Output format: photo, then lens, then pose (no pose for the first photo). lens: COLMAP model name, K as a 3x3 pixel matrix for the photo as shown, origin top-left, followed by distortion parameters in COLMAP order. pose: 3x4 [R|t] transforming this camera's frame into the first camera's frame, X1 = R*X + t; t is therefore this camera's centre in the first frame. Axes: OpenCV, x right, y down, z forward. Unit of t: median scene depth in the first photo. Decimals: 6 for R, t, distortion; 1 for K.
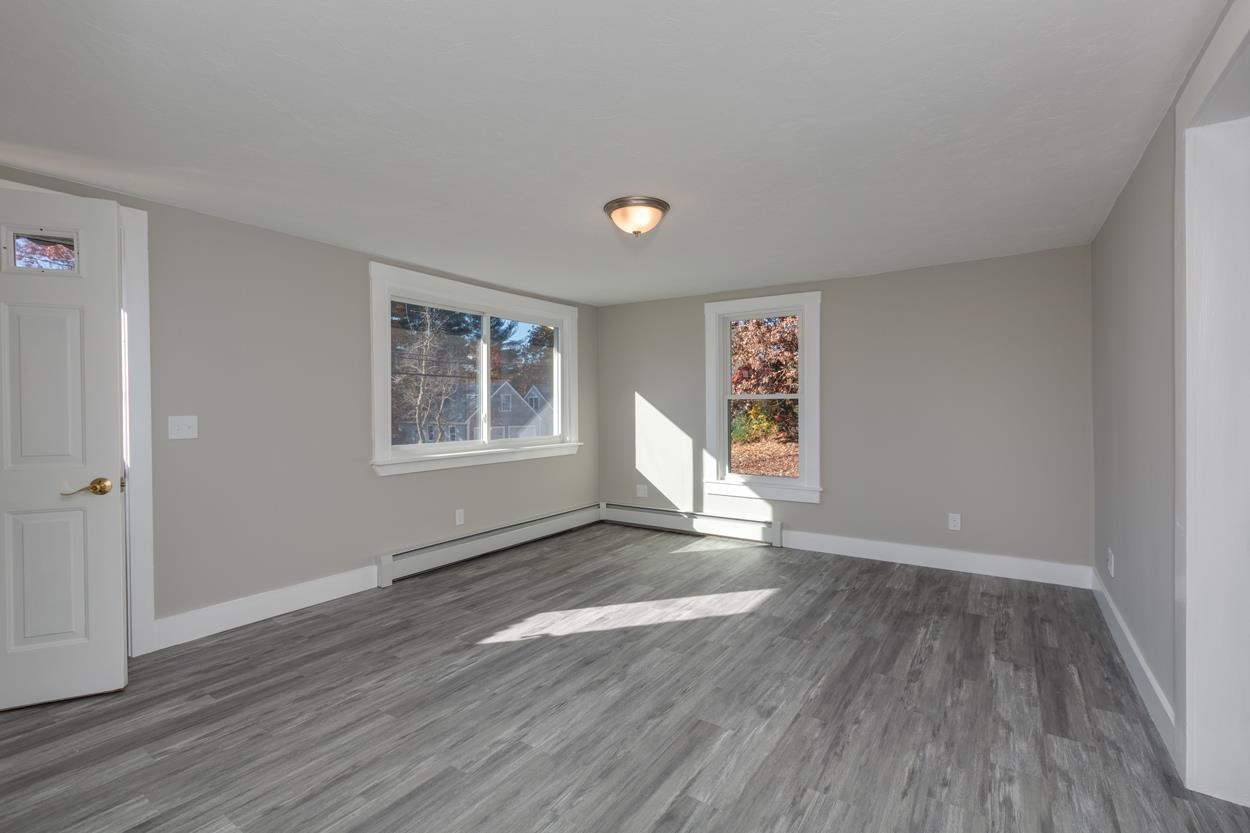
lens RADIAL K [[556.9, 0, 626.1], [0, 556.9, 412.2], [0, 0, 1]] dist [-0.001281, -0.001683]
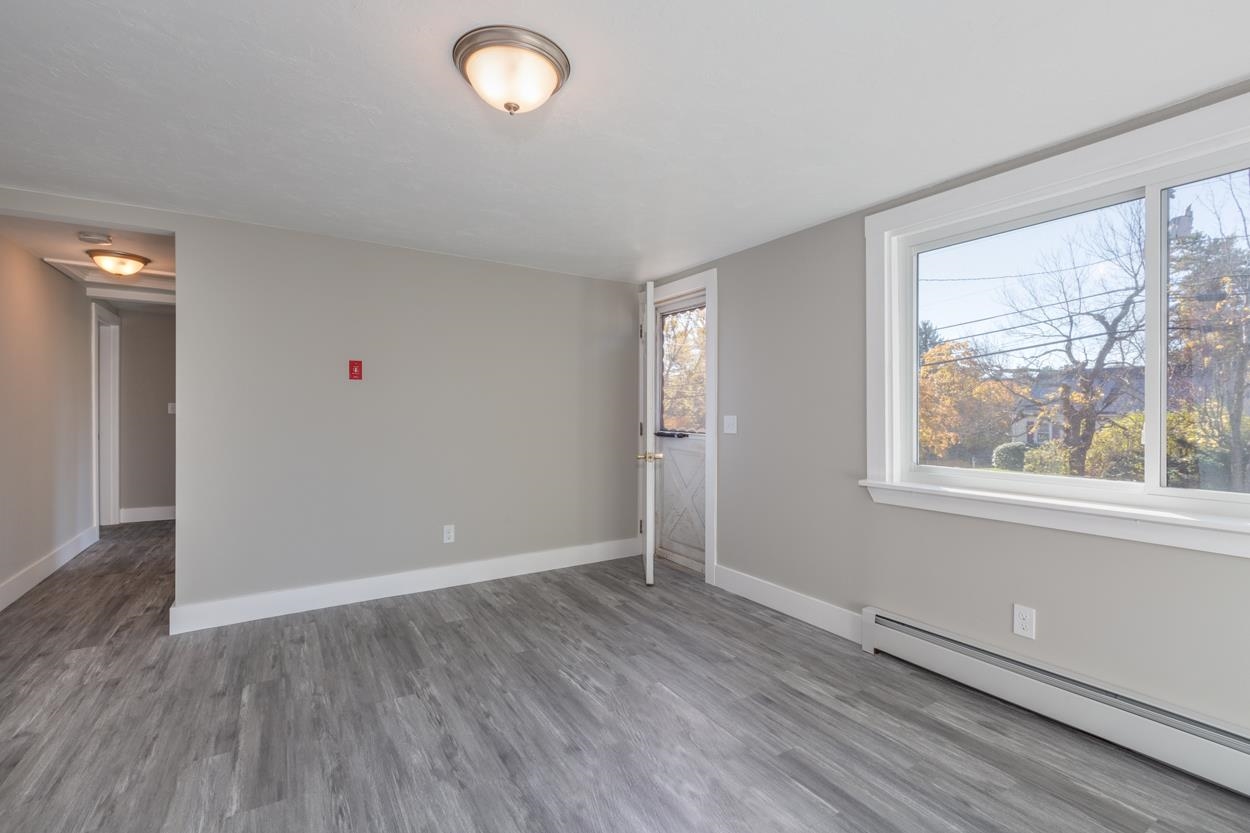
lens RADIAL K [[556.9, 0, 626.1], [0, 556.9, 412.2], [0, 0, 1]] dist [-0.001281, -0.001683]
pose [[-0.403769, 0.005795, -0.914843, 0.501767], [-0.007094, 0.999930, 0.009465, -0.013278], [0.914833, 0.010311, -0.403700, 1.344853]]
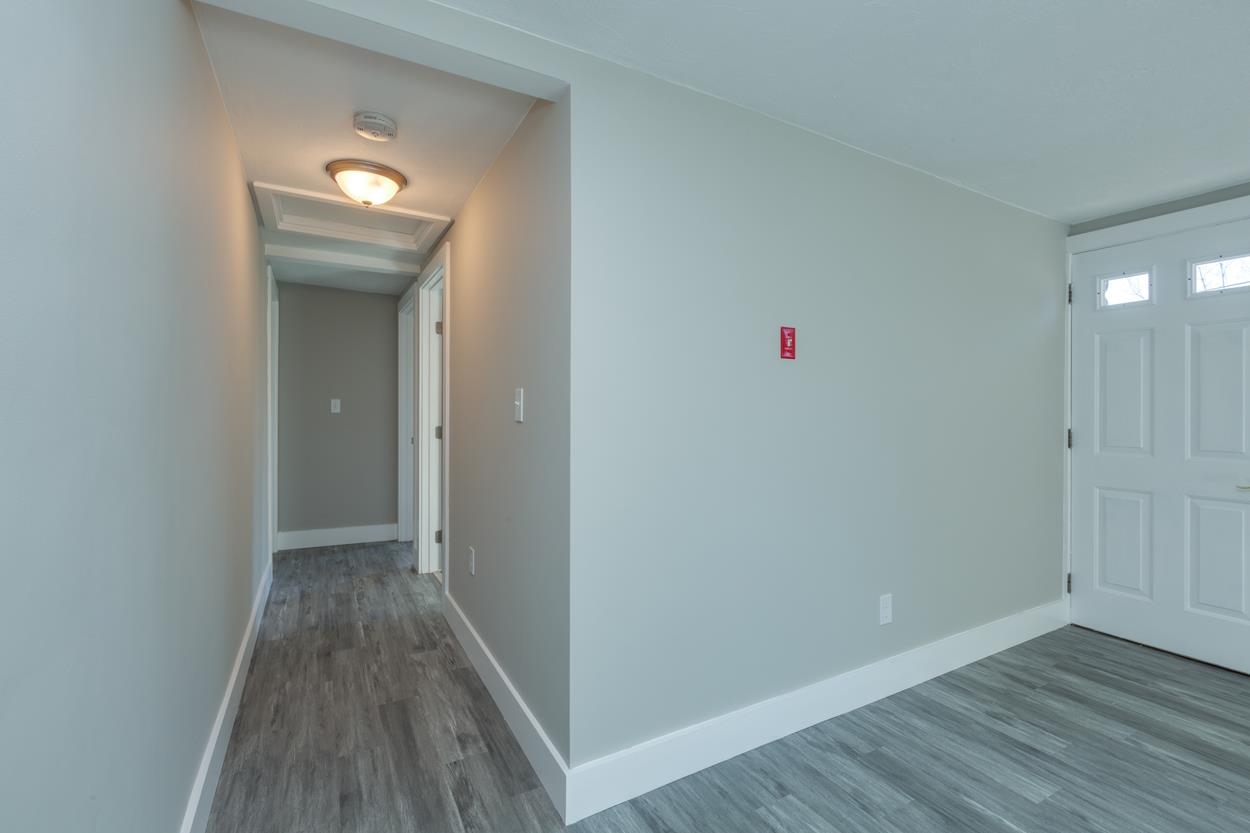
lens RADIAL K [[556.9, 0, 626.1], [0, 556.9, 412.2], [0, 0, 1]] dist [-0.001281, -0.001683]
pose [[-0.456973, 0.007528, -0.889449, 0.363198], [-0.008902, 0.999875, 0.013036, -0.006870], [0.889436, 0.013875, -0.456849, 0.429466]]
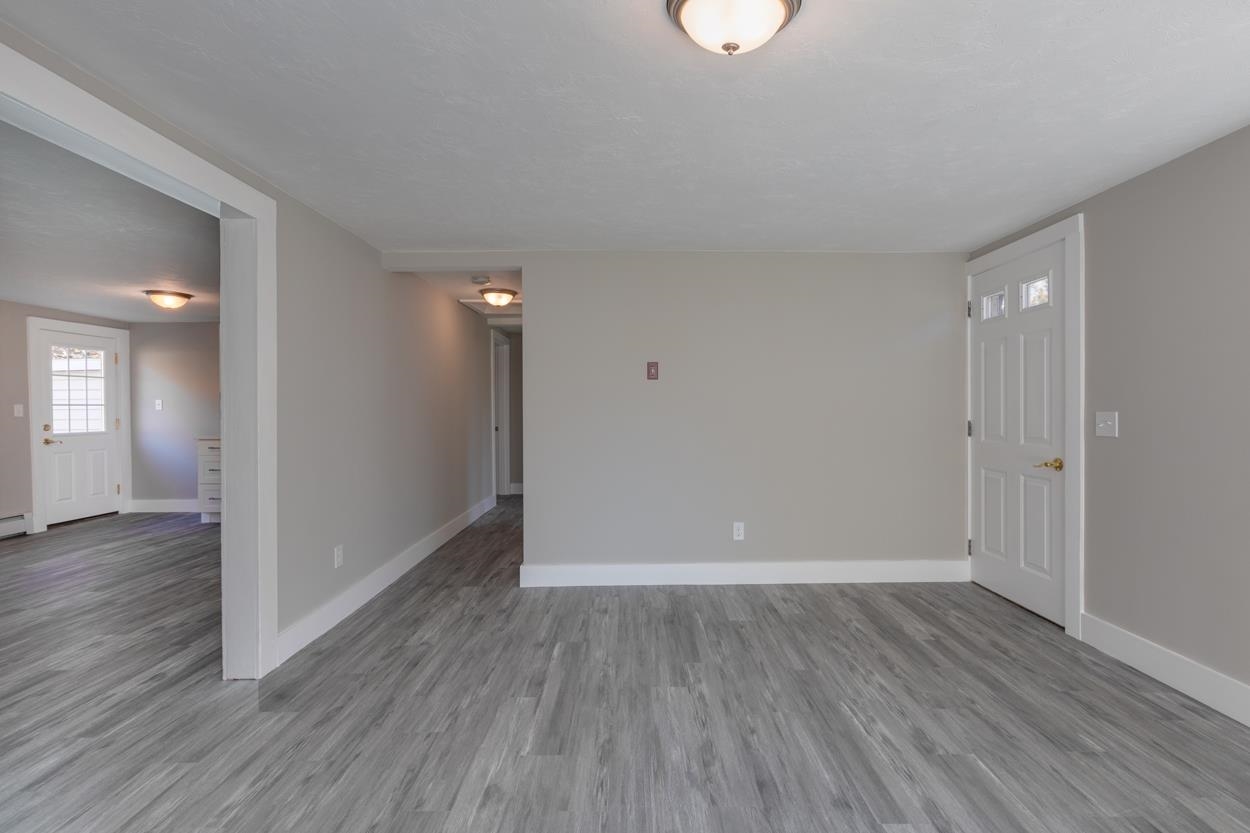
lens RADIAL K [[549.8, 0, 625.5], [0, 549.8, 412.7], [0, 0, 1]] dist [-0.002625, -0.000909]
pose [[-0.830885, 0.013802, -0.556273, 0.404129], [0.005299, 0.999843, 0.016892, -0.012502], [0.556419, 0.011088, -0.830828, 1.360056]]
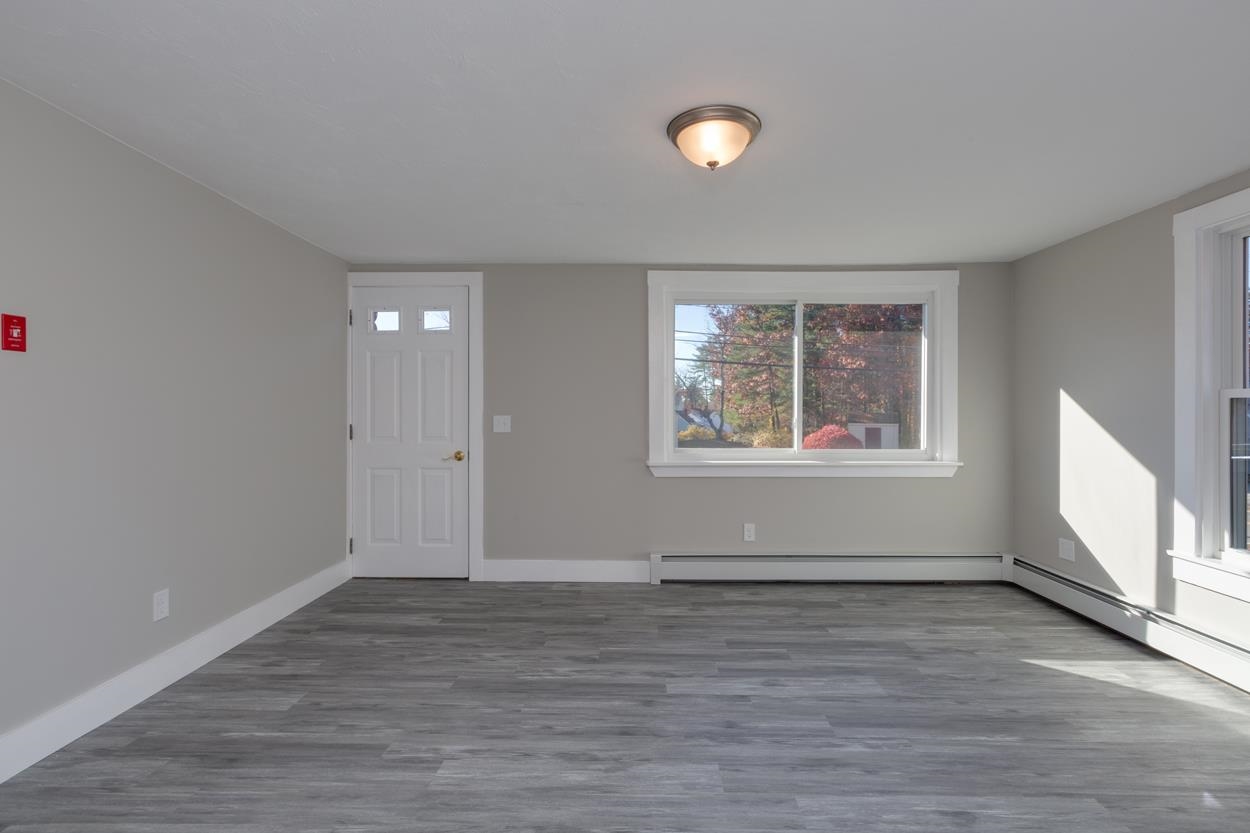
lens RADIAL K [[566.8, 0, 639.8], [0, 566.8, 413.2], [0, 0, 1]] dist [0.000541, -0.000164]
pose [[0.552310, 0.009165, -0.833588, 0.572081], [-0.012824, 0.999915, 0.002497, -0.007913], [0.833540, 0.009311, 0.552381, 0.528375]]
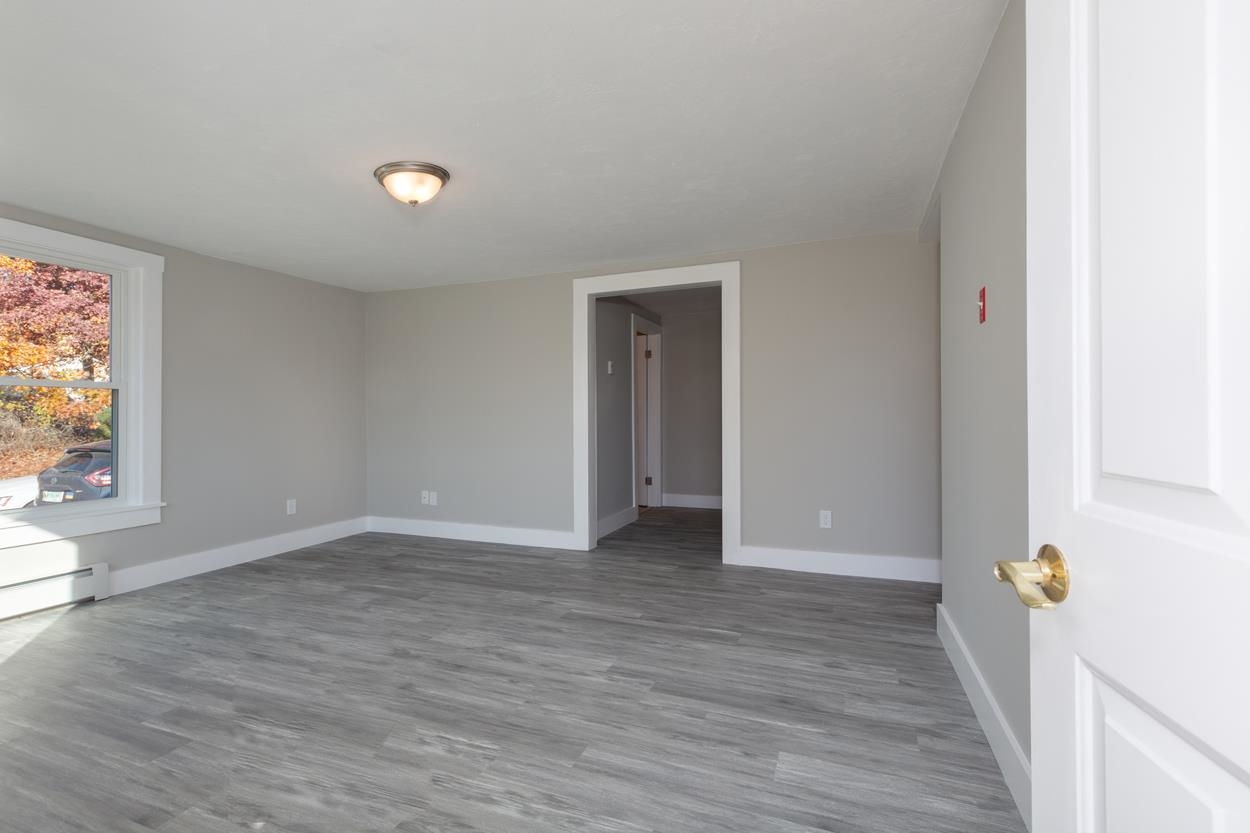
lens RADIAL K [[567.4, 0, 630.1], [0, 567.4, 413.0], [0, 0, 1]] dist [0.002628, 0.000378]
pose [[-0.226622, 0.007877, 0.973951, -0.983960], [0.017599, 0.999837, -0.003992, 0.036884], [-0.973824, 0.016236, -0.226724, 0.868644]]
